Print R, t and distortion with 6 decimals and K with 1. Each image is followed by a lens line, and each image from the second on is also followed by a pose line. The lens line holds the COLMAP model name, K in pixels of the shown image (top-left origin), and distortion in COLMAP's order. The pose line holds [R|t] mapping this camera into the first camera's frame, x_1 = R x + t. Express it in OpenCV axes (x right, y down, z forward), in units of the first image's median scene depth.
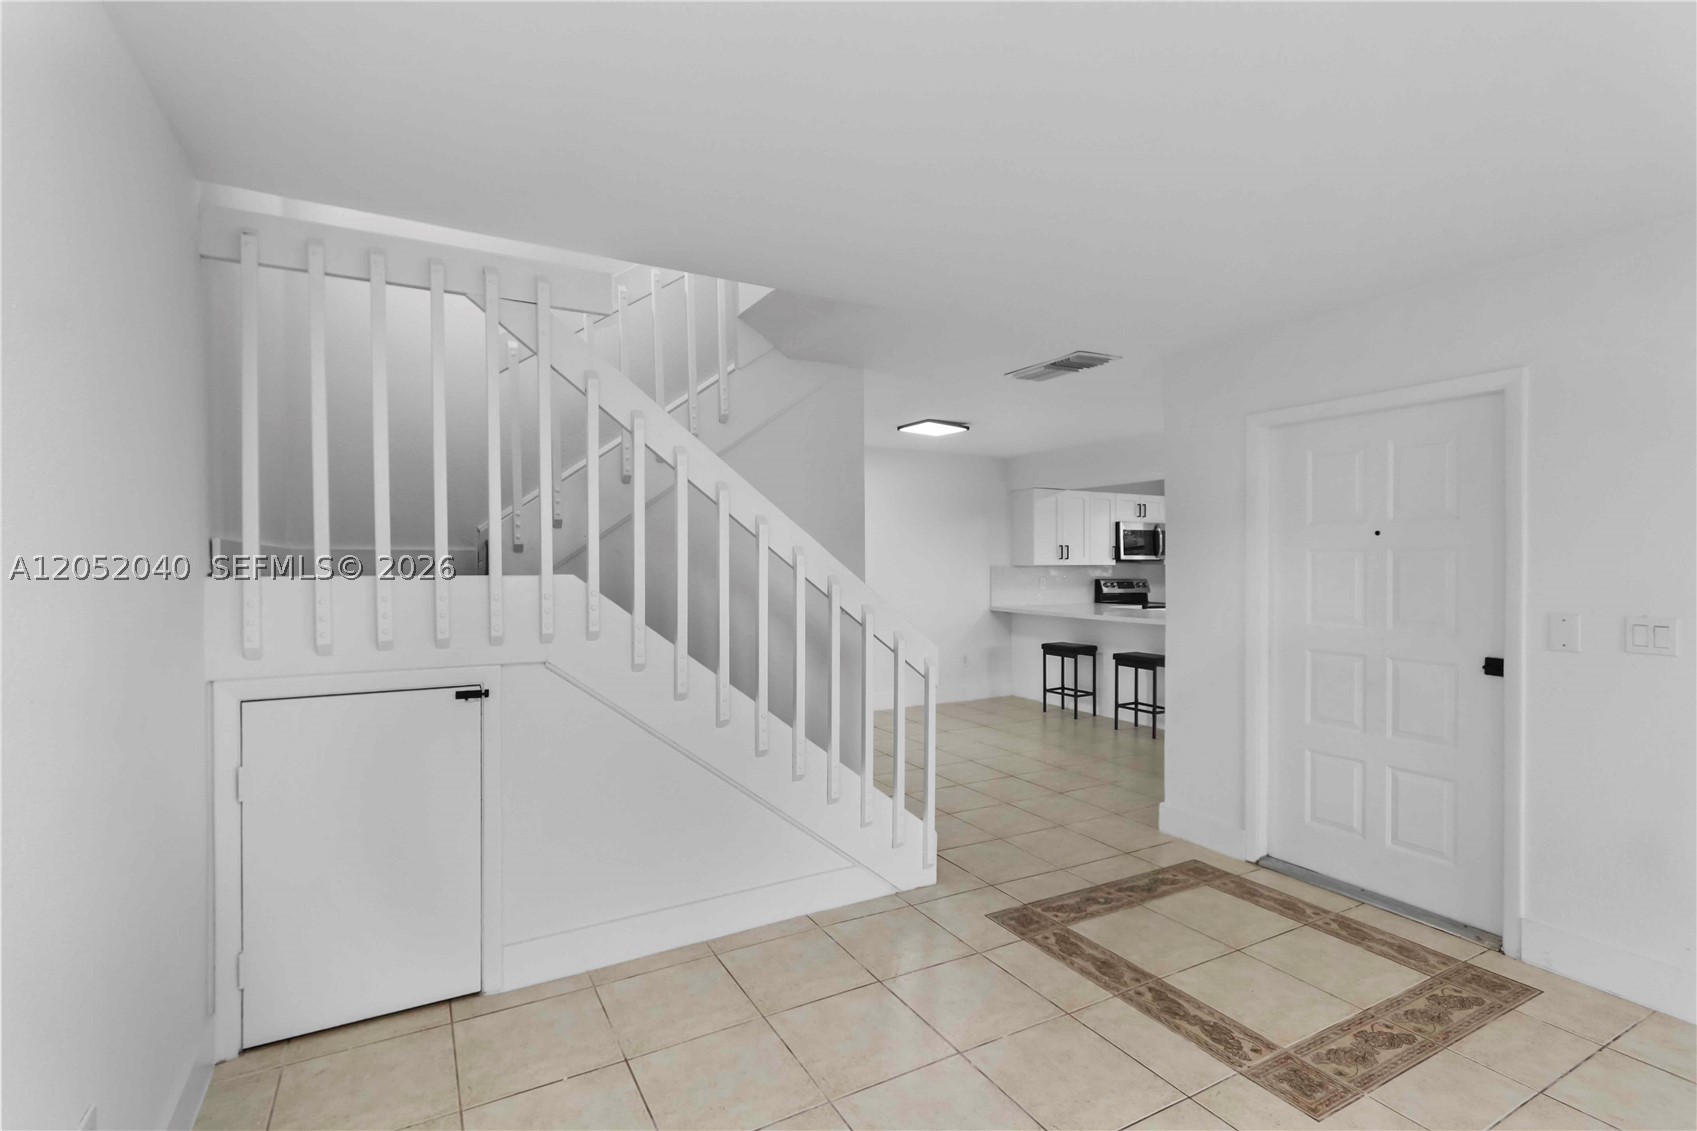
lens RADIAL K [[799.2, 0, 858.0], [0, 799.2, 580.0], [0, 0, 1]] dist [0.003858, 0.003542]
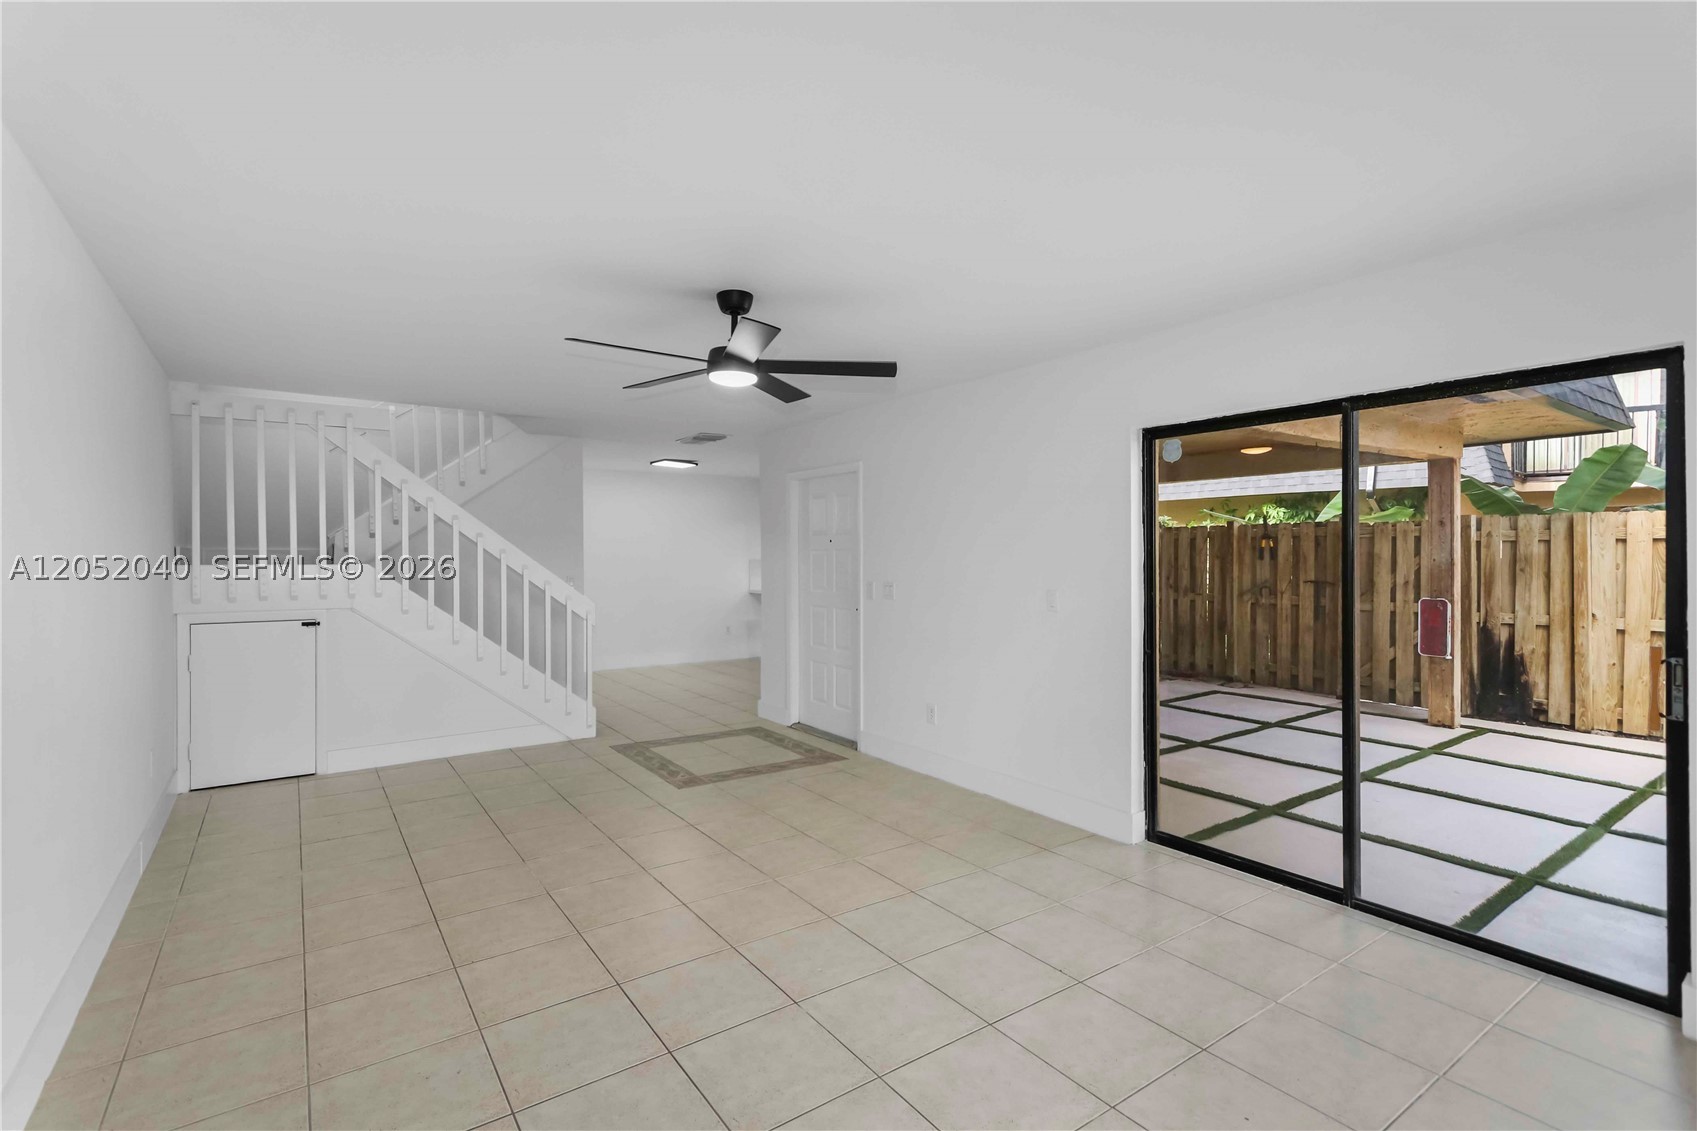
lens RADIAL K [[799.2, 0, 857.8], [0, 799.2, 565.4], [0, 0, 1]] dist [0.003858, 0.003542]
pose [[0.995457, -0.003506, 0.095148, 0.616508], [0.004558, 0.999931, -0.010837, 0.022422], [-0.095103, 0.011222, 0.995404, -1.006194]]
